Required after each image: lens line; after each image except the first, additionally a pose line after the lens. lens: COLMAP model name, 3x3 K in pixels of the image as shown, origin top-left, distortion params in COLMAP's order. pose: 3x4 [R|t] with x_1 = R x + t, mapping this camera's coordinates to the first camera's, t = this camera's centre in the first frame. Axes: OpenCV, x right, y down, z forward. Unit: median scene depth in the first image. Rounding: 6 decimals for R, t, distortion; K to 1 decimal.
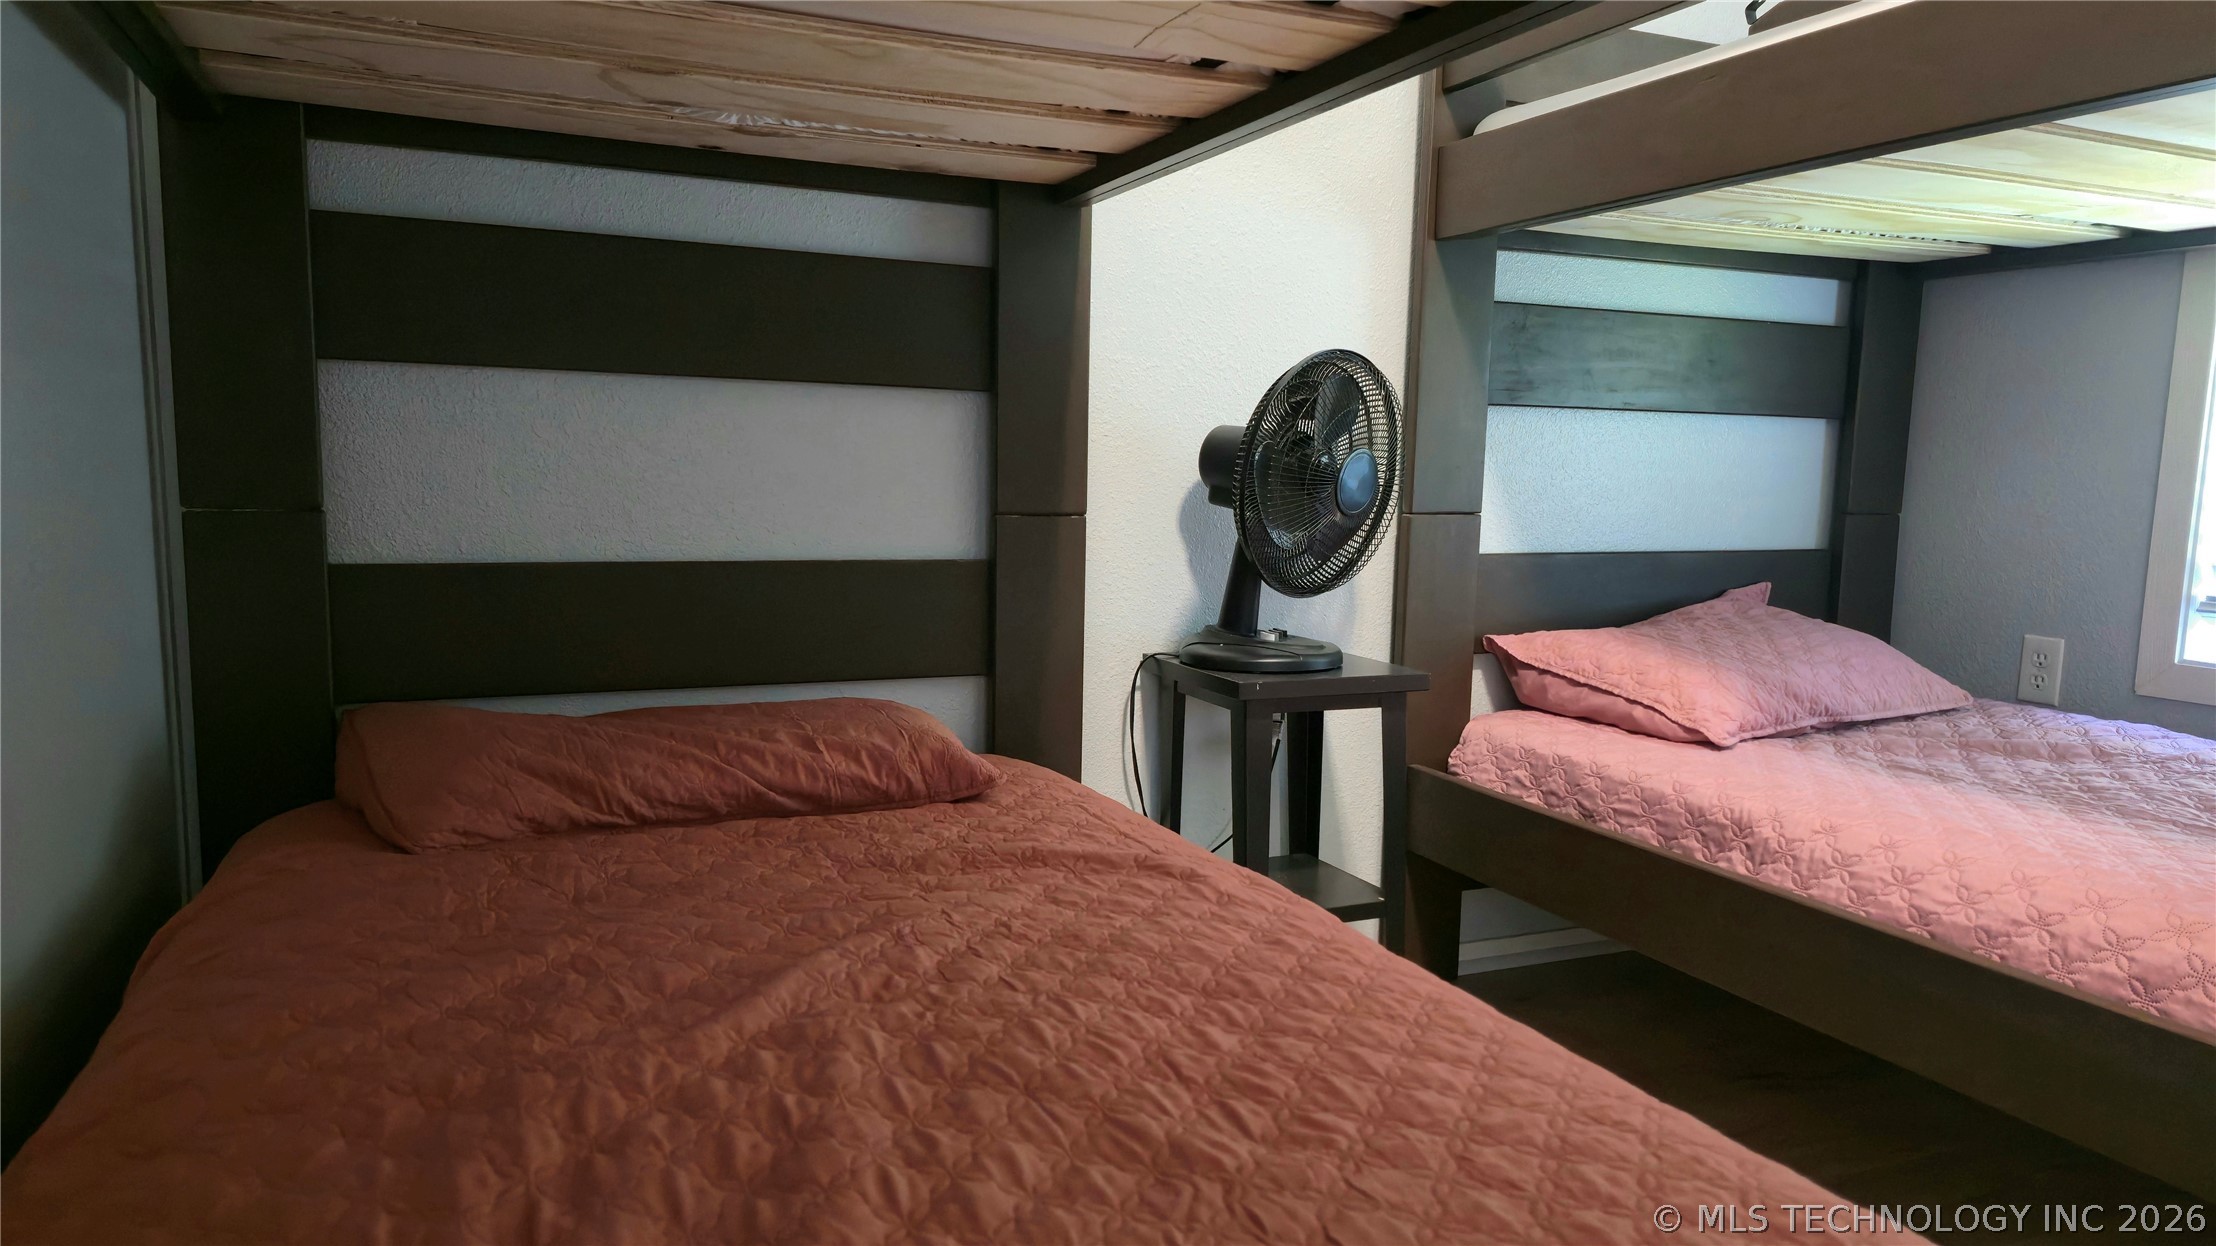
lens RADIAL K [[1458.1, 0, 1107.6], [0, 1458.1, 632.2], [0, 0, 1]] dist [0.088830, -0.094380]
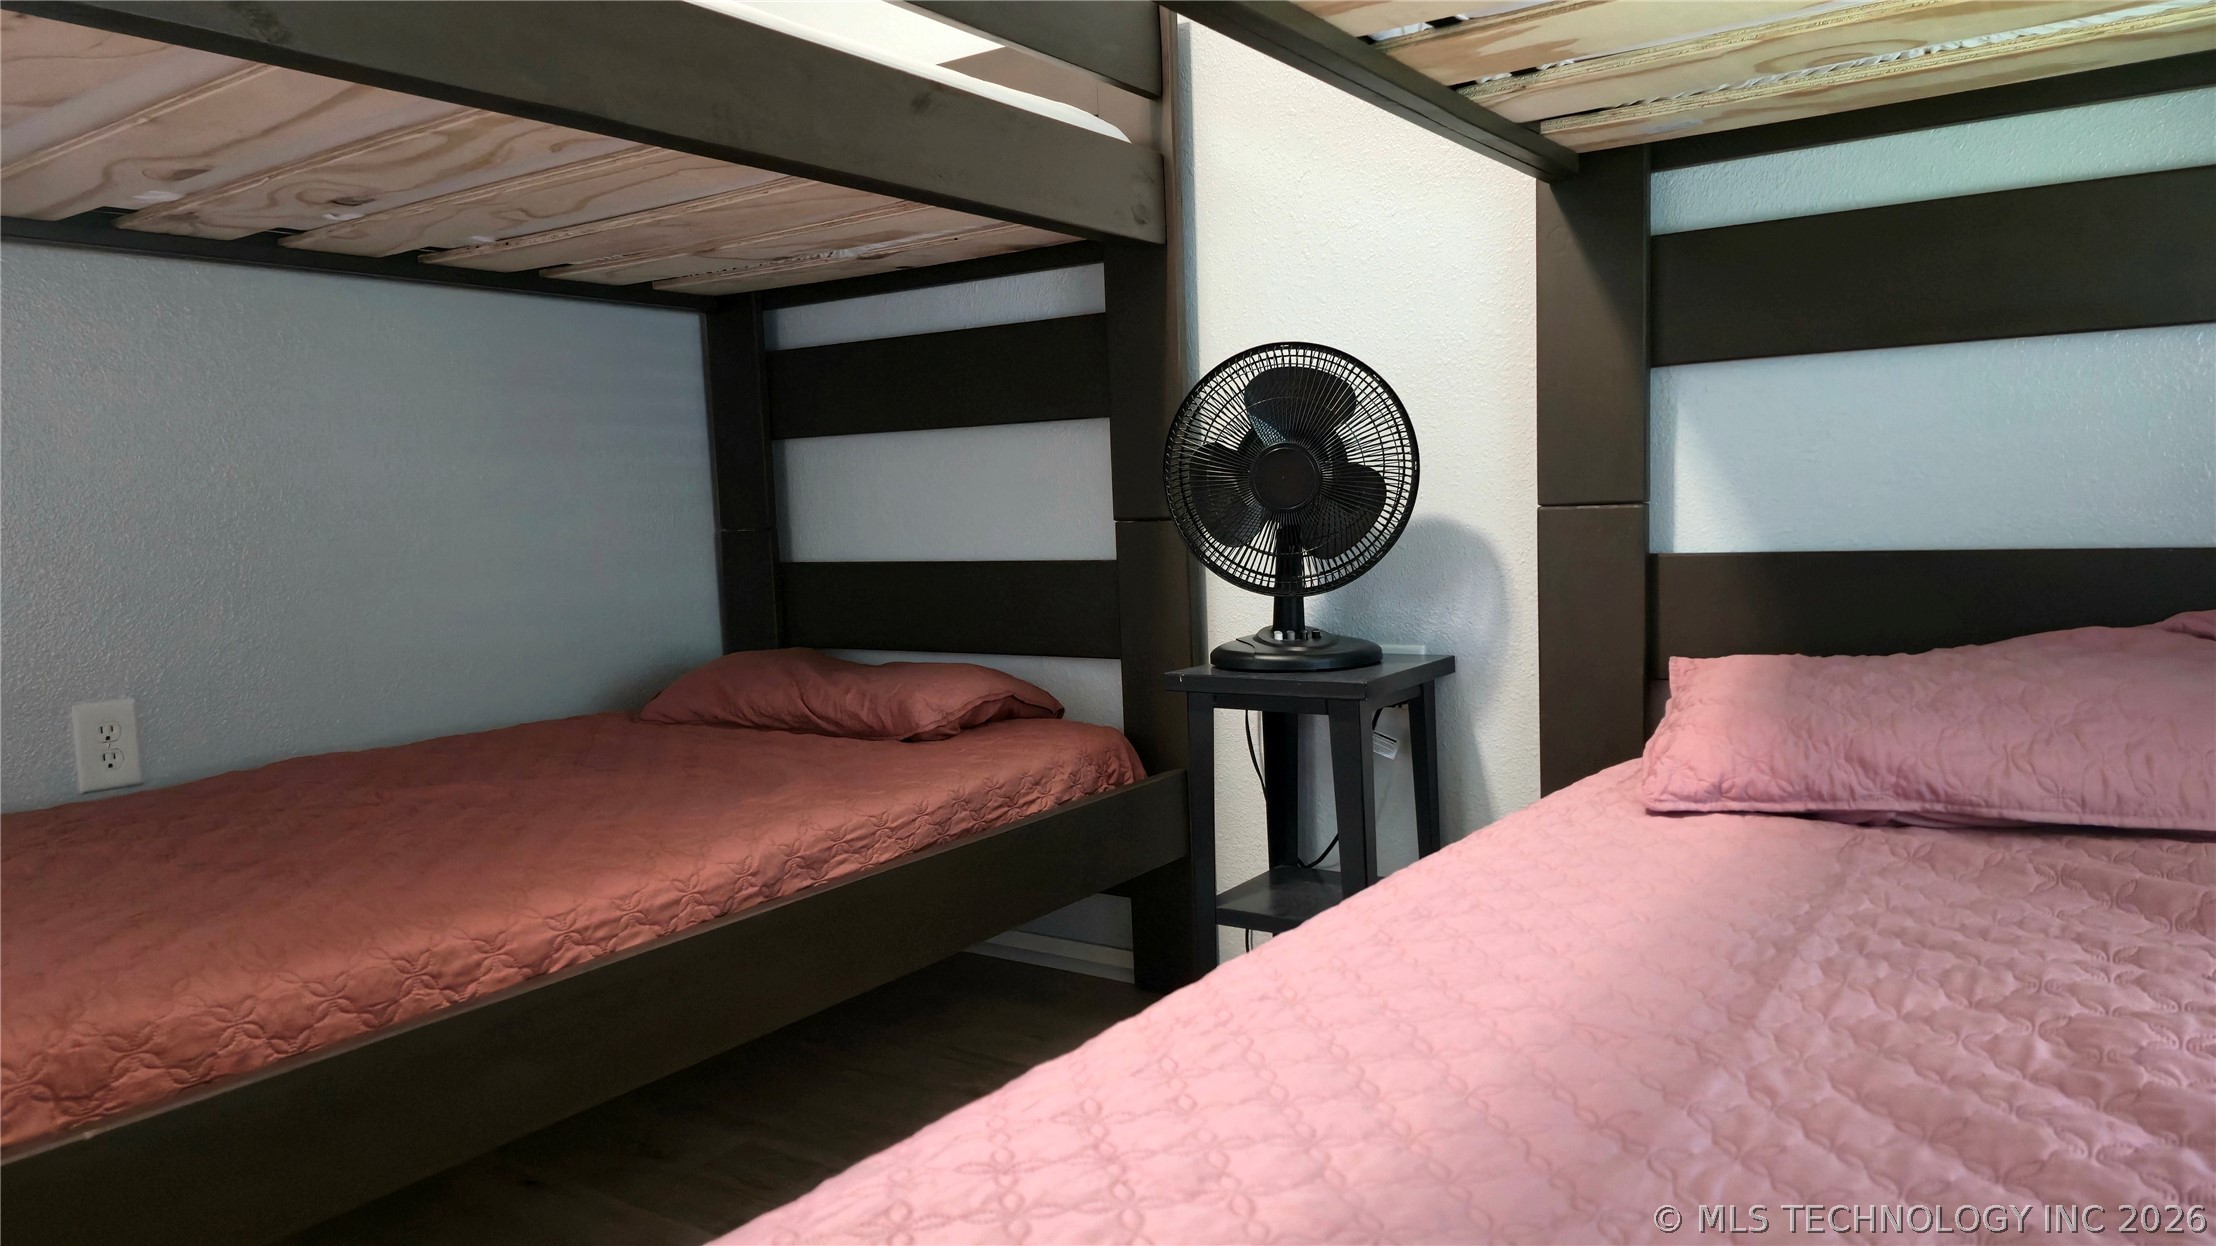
lens RADIAL K [[1458.1, 0, 1107.6], [0, 1458.1, 632.2], [0, 0, 1]] dist [0.088830, -0.094380]
pose [[0.523383, 0.046517, -0.850827, 0.872575], [-0.039196, 0.998766, 0.030494, -0.023907], [0.851195, 0.017389, 0.524561, 0.356298]]
